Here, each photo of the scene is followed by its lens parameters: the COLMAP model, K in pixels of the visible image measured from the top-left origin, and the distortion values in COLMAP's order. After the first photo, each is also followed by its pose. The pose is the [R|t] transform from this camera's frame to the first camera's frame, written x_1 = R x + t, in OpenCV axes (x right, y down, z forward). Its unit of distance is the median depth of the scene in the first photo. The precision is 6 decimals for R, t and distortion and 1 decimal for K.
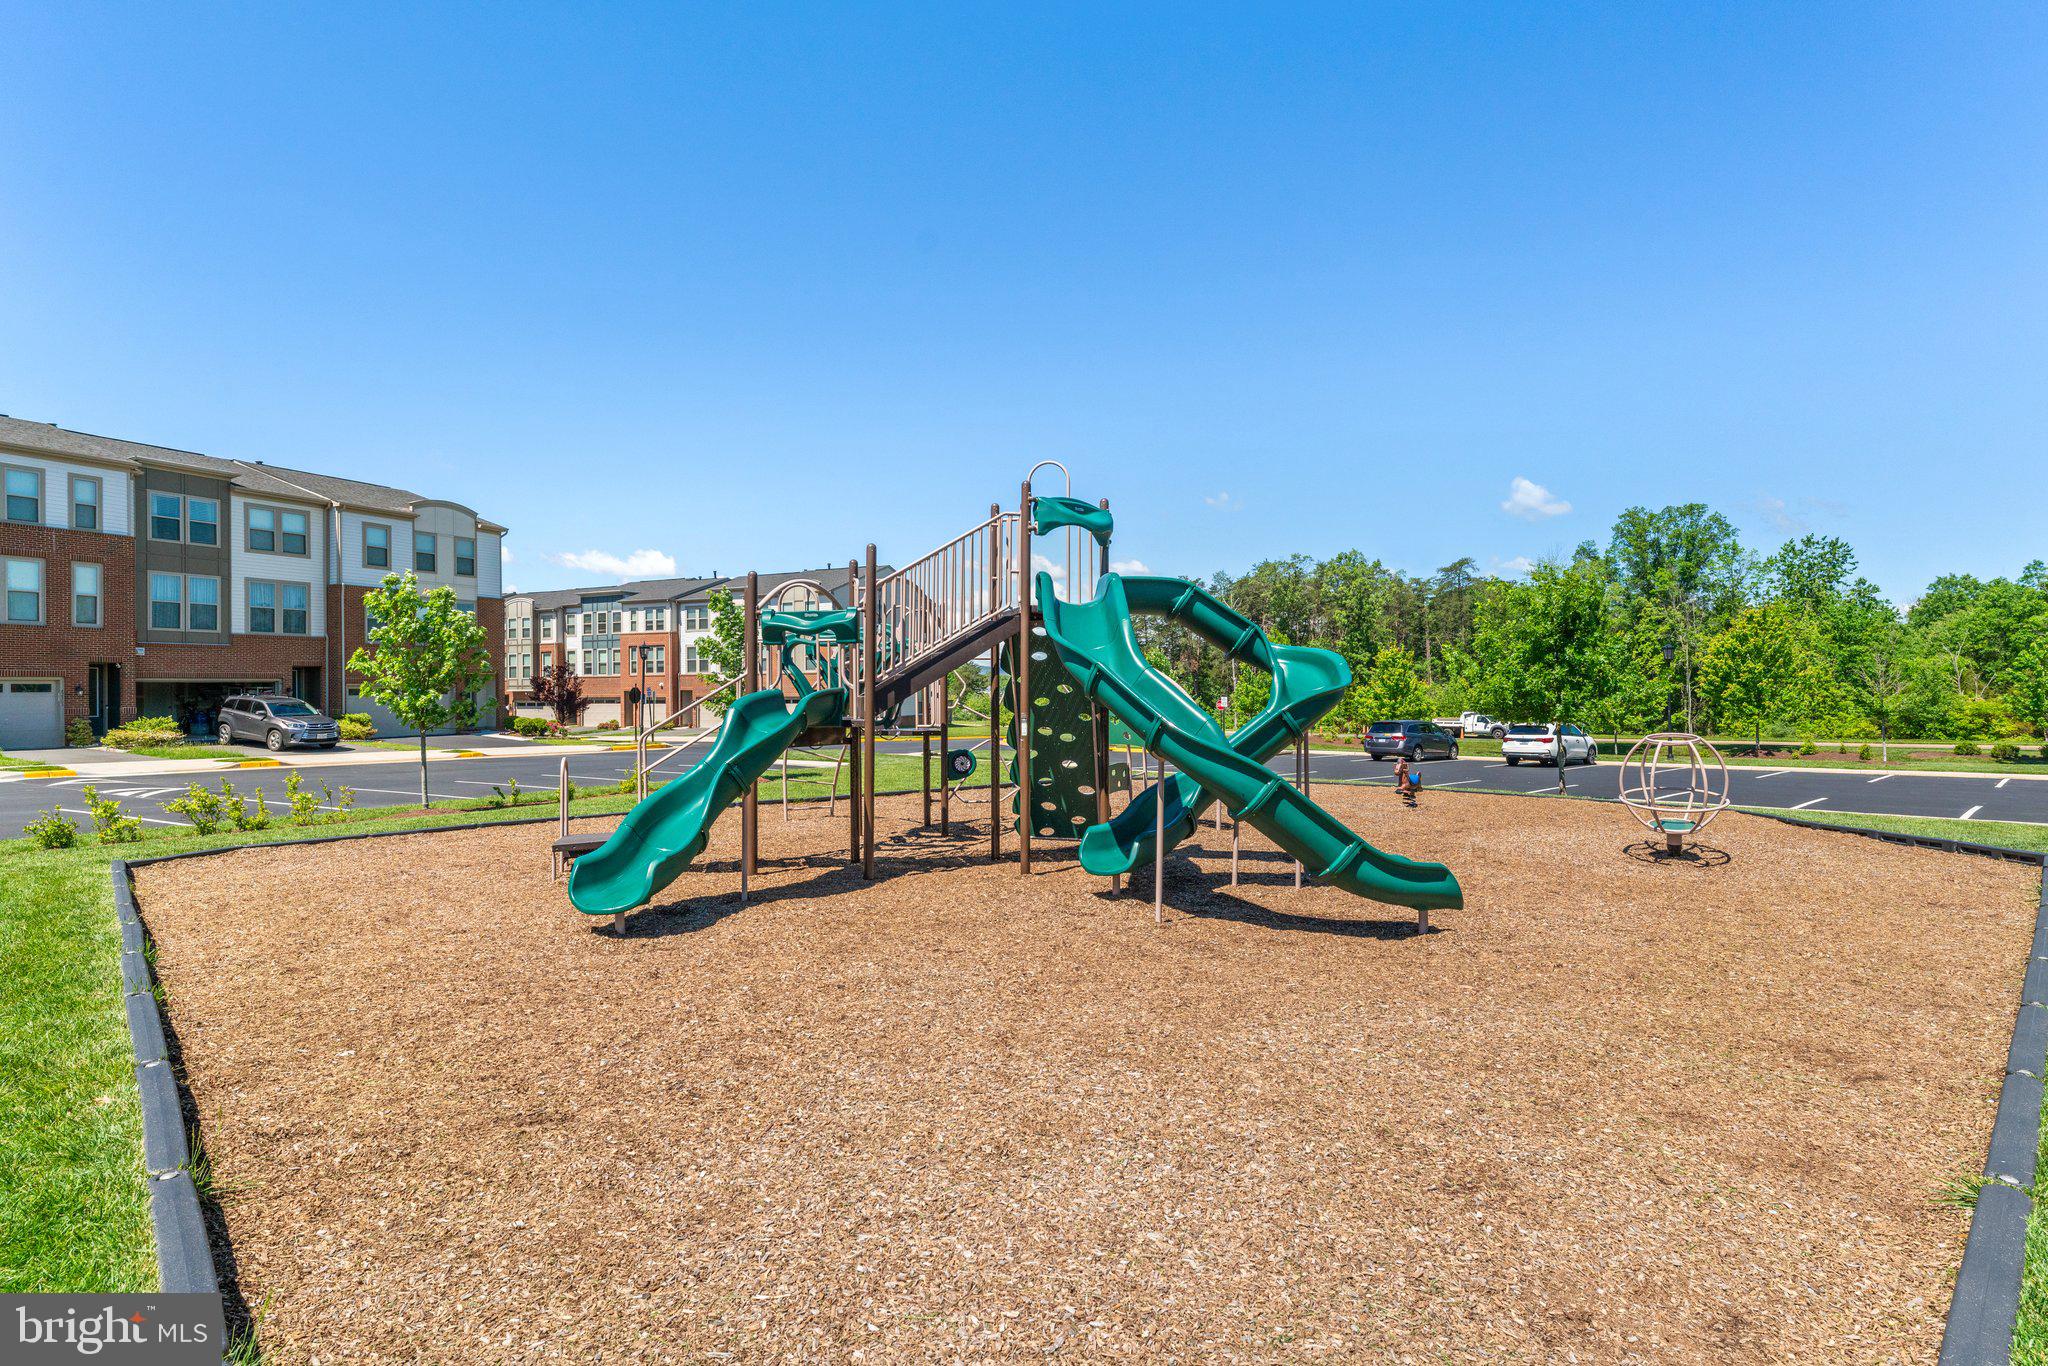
lens RADIAL K [[992.2, 0, 1021.1], [0, 992.2, 683.5], [0, 0, 1]] dist [-0.001971, -0.000451]
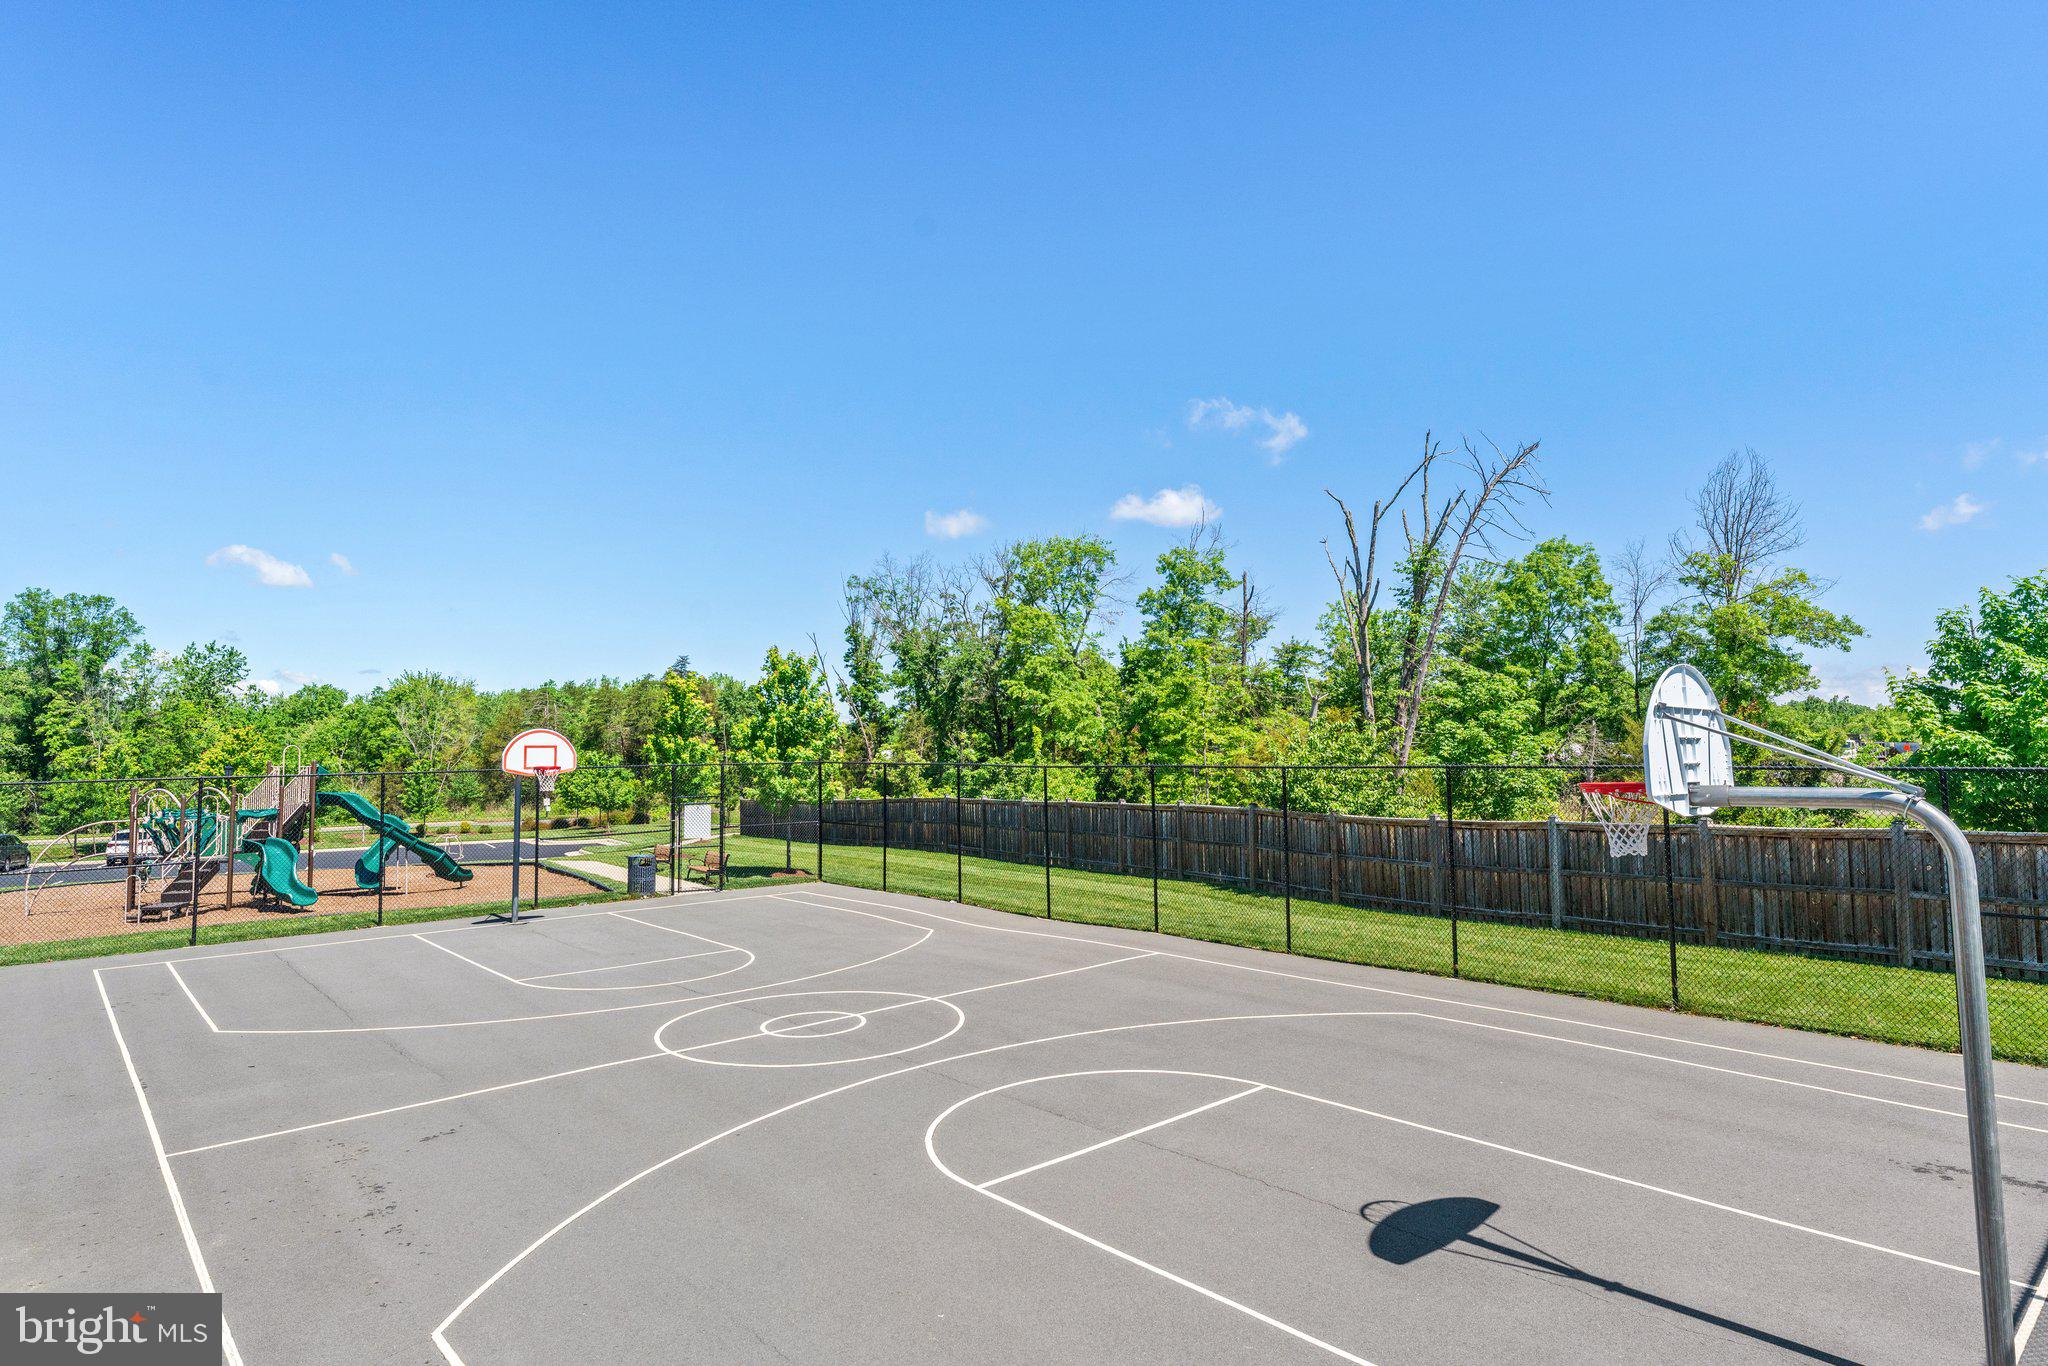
lens RADIAL K [[1116.6, 0, 1023.8], [0, 1116.6, 673.1], [0, 0, 1]] dist [-0.004210, -0.001052]
pose [[0.202696, 0.075470, 0.976329, -0.235416], [0.002011, 0.996991, -0.077485, -0.017083], [-0.979240, 0.017669, 0.201935, -0.140898]]
